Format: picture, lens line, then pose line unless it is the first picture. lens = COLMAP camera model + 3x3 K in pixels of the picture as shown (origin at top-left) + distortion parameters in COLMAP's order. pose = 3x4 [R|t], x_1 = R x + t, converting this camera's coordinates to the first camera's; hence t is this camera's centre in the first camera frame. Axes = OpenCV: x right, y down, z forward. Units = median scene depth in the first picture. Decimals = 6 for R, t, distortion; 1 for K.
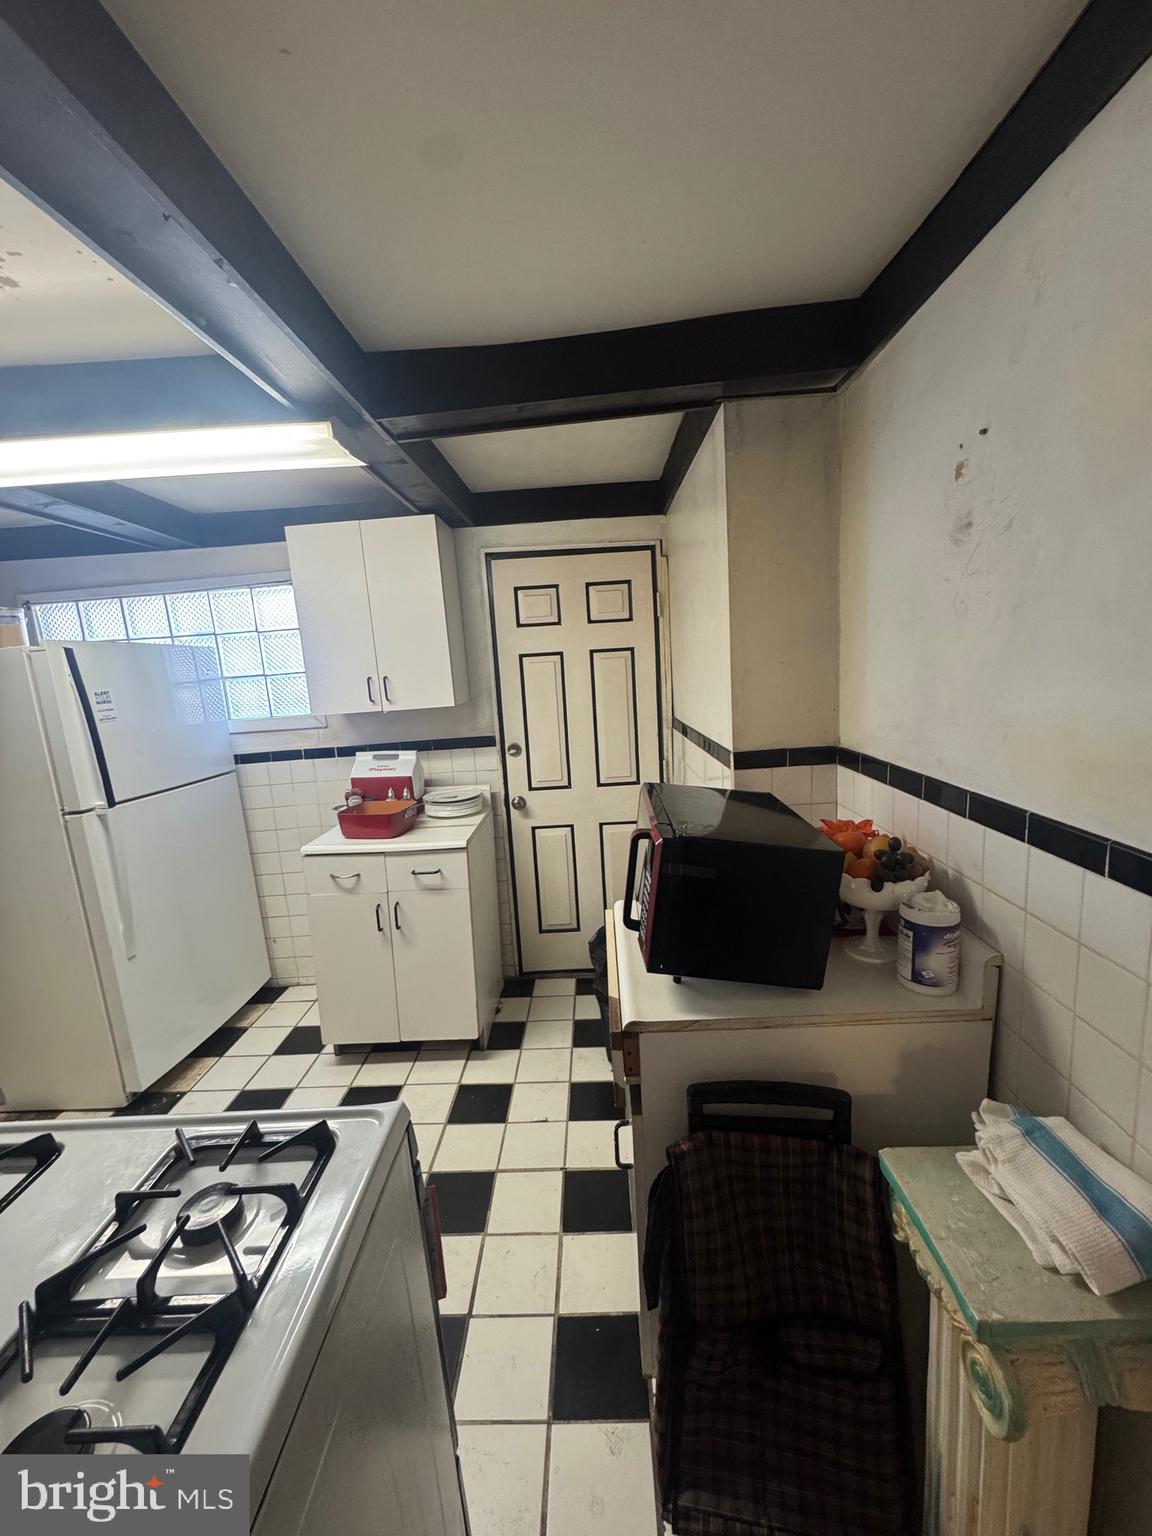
lens RADIAL K [[612.6, 0, 576.0], [0, 612.6, 768.2], [0, 0, 1]] dist [-0.001861, -0.000300]
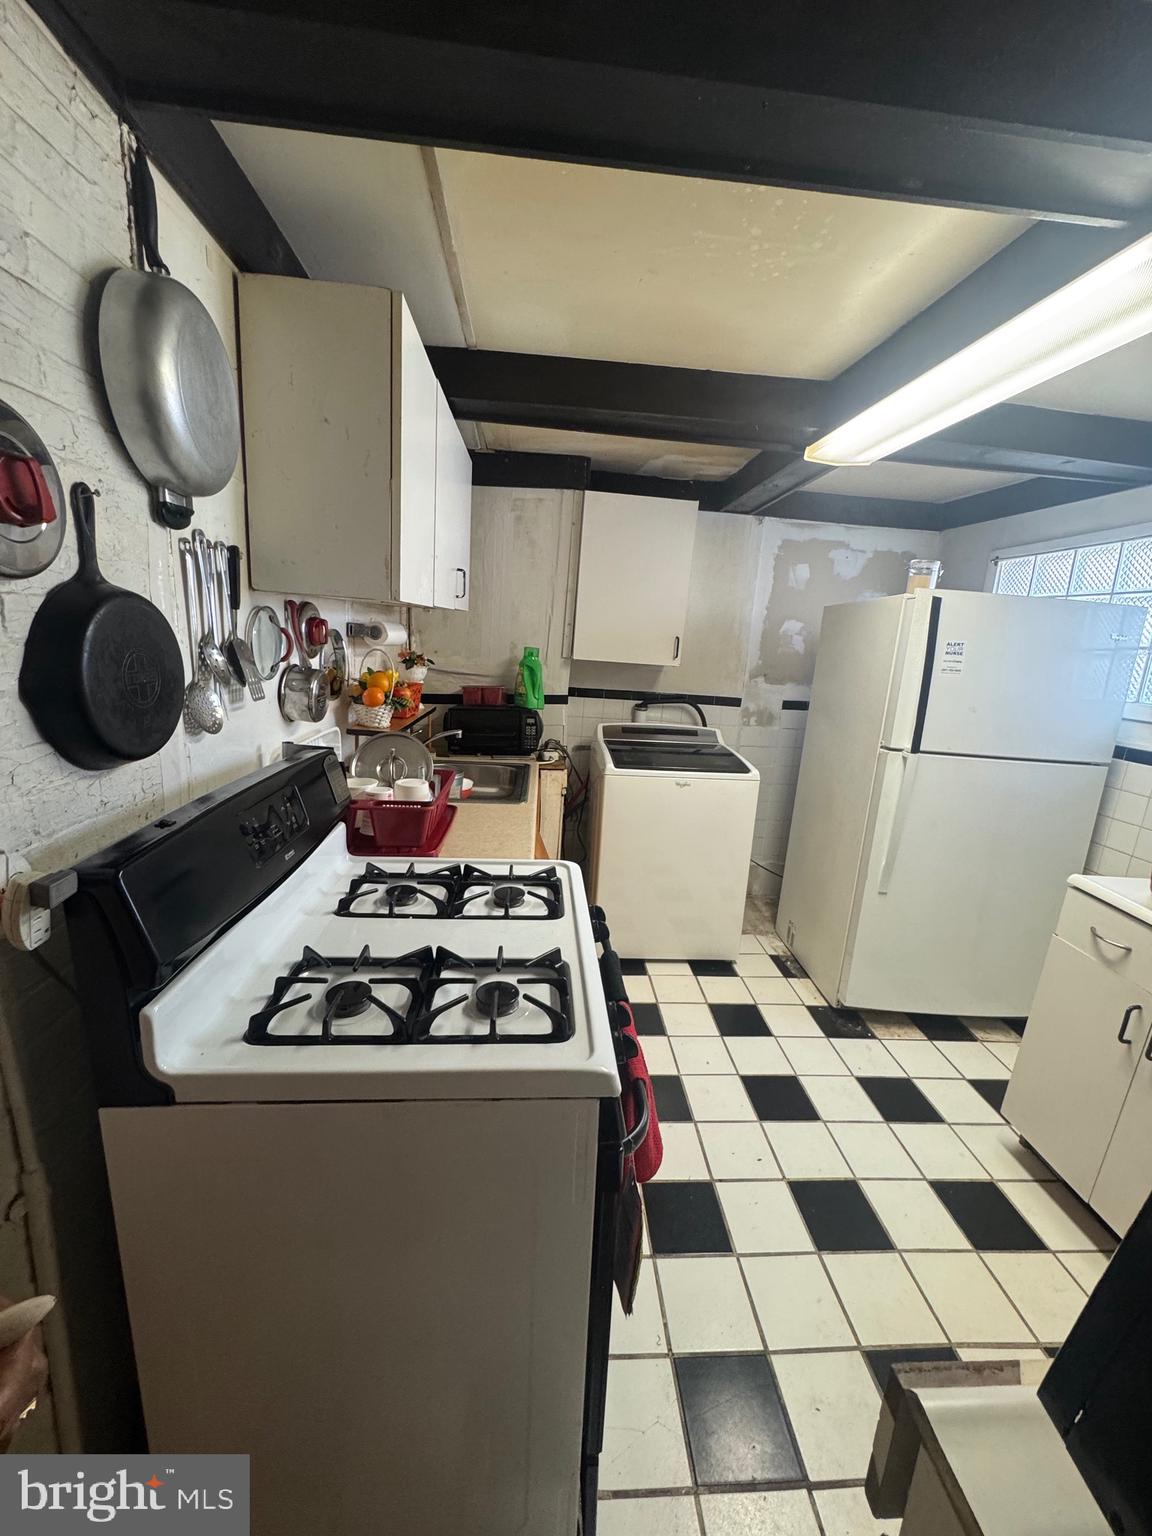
lens RADIAL K [[612.6, 0, 576.4], [0, 612.6, 765.2], [0, 0, 1]] dist [-0.001861, -0.000300]
pose [[0.085402, 0.282657, -0.955412, 0.165377], [-0.239483, 0.936627, 0.255692, -0.039345], [0.967137, 0.206968, 0.147682, 0.258177]]
